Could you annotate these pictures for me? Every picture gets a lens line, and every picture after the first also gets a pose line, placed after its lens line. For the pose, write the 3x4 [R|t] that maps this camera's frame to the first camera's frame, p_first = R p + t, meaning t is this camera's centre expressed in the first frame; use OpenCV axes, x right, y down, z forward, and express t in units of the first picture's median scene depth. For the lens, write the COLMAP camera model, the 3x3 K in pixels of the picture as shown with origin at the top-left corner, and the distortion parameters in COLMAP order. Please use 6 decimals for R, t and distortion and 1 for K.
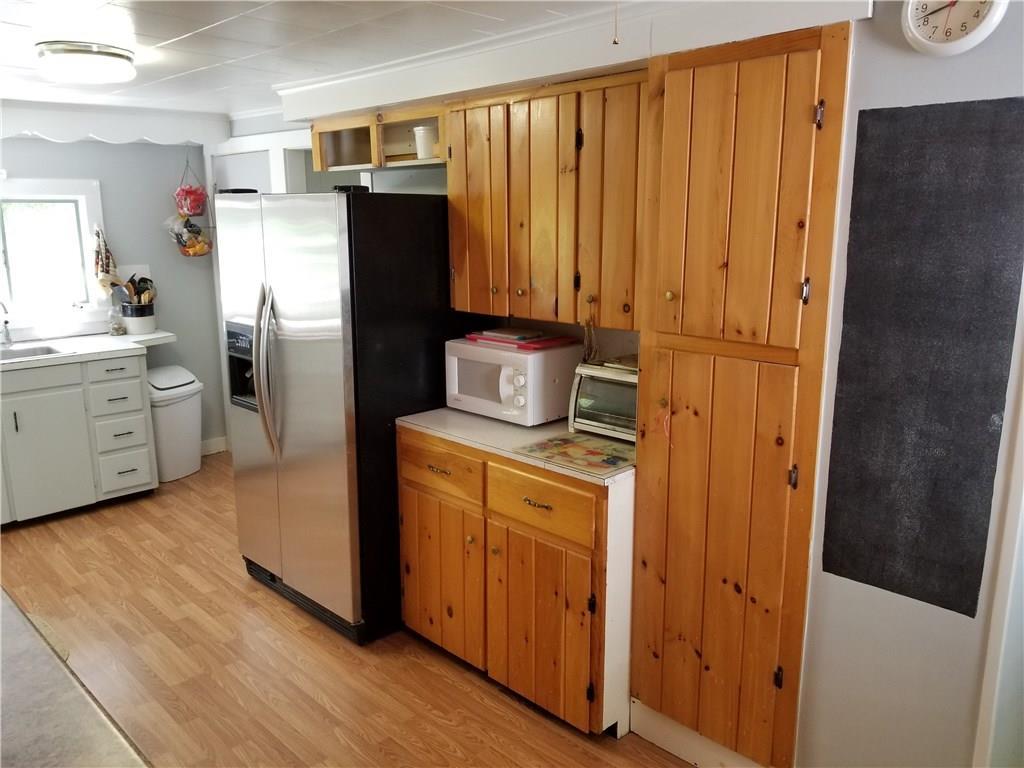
lens RADIAL K [[818.8, 0, 493.3], [0, 818.8, 384.2], [0, 0, 1]] dist [0.051625, -0.096934]
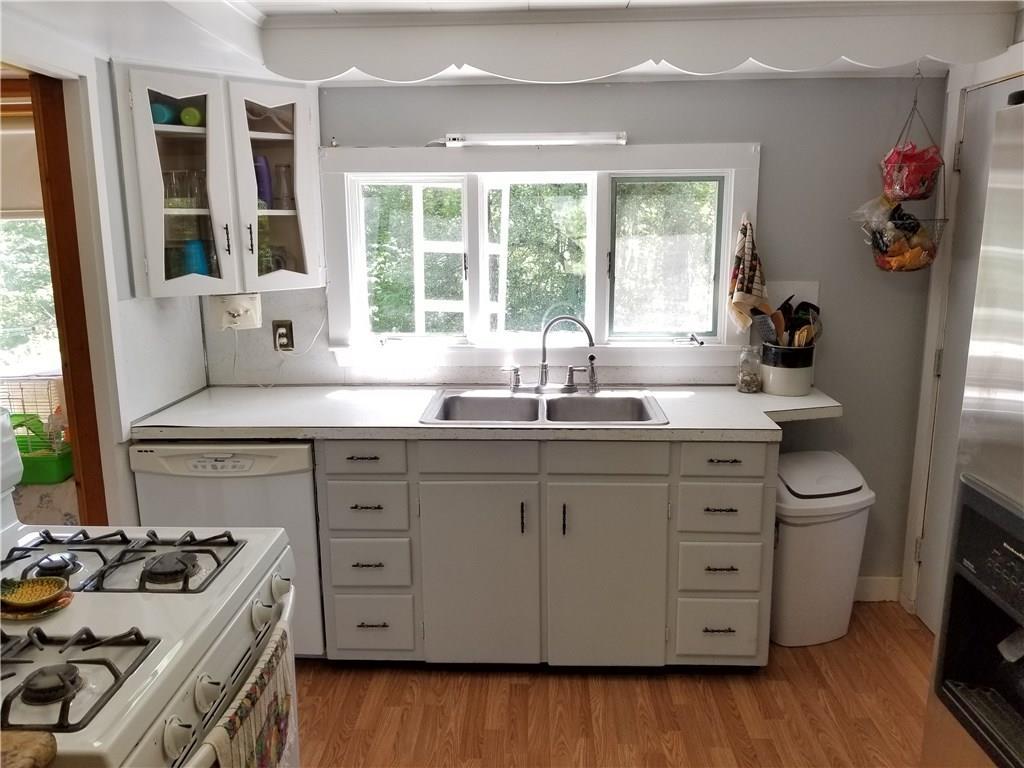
lens RADIAL K [[818.8, 0, 493.3], [0, 818.8, 384.2], [0, 0, 1]] dist [0.051625, -0.096934]
pose [[0.698706, 0.142353, -0.701103, -0.156925], [-0.143435, 0.987979, 0.057656, -0.074707], [0.700882, 0.060278, 0.710725, 0.426967]]
